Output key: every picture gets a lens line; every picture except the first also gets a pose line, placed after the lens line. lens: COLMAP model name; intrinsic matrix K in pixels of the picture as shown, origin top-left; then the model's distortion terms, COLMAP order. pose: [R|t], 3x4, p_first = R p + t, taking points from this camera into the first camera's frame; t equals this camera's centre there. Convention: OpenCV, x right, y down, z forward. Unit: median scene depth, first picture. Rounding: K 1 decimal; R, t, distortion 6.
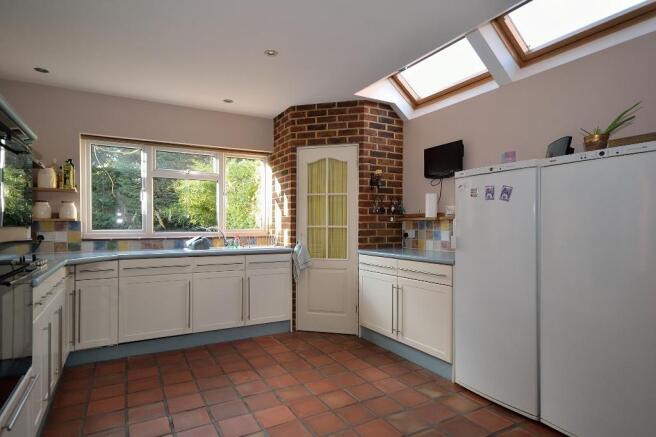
lens RADIAL K [[365.5, 0, 327.9], [0, 365.5, 231.1], [0, 0, 1]] dist [0.030019, 0.000456]
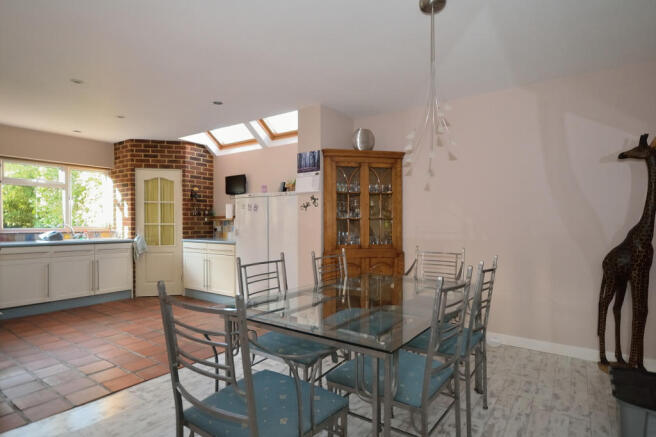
lens RADIAL K [[365.5, 0, 327.9], [0, 365.5, 231.1], [0, 0, 1]] dist [0.030019, 0.000456]
pose [[0.907034, -0.007788, 0.420986, -0.011433], [0.006419, 0.999969, 0.004668, 0.013633], [-0.421009, -0.001531, 0.907055, -0.630054]]
